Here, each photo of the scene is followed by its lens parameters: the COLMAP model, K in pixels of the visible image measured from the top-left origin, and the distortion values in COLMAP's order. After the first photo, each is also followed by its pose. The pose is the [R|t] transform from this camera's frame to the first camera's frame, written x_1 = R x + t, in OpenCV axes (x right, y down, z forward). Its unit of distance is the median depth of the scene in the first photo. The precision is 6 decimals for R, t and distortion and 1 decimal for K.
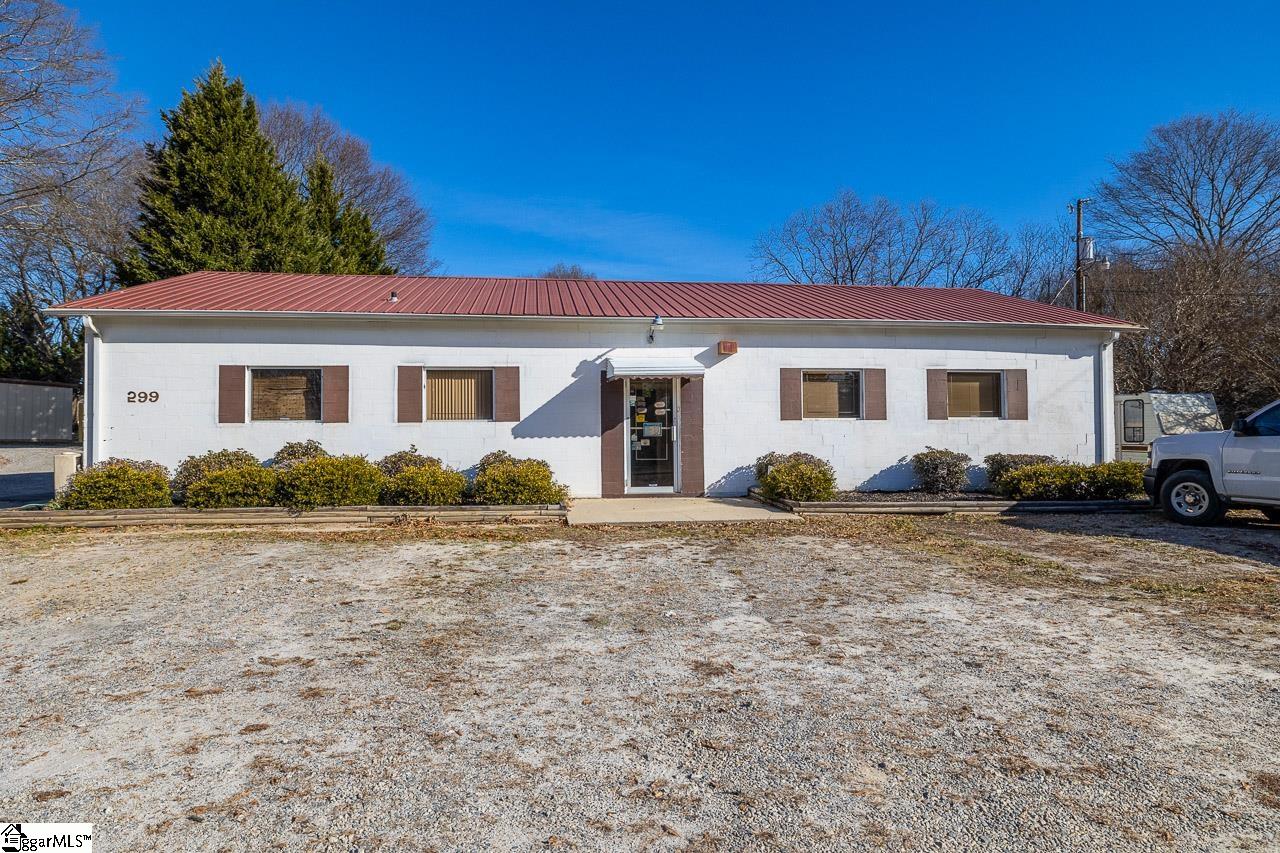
lens RADIAL K [[766.8, 0, 640.0], [0, 766.8, 426.5], [0, 0, 1]] dist [-0.001314, 0.000381]
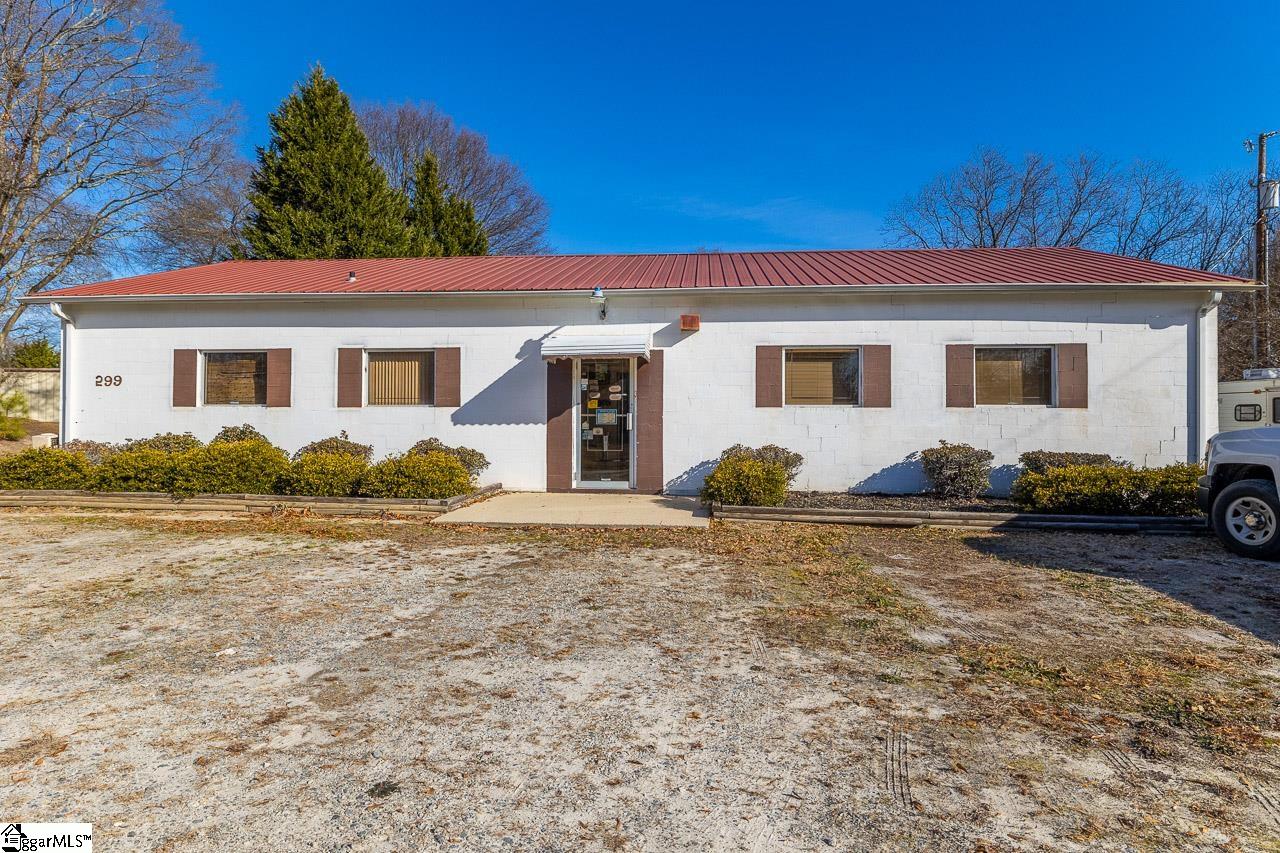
lens RADIAL K [[766.8, 0, 640.0], [0, 766.8, 426.5], [0, 0, 1]] dist [-0.001314, 0.000381]
pose [[0.973436, 0.010989, -0.228697, 0.259520], [-0.007530, 0.999844, 0.015992, 0.000711], [0.228837, -0.013845, 0.973366, 0.146768]]
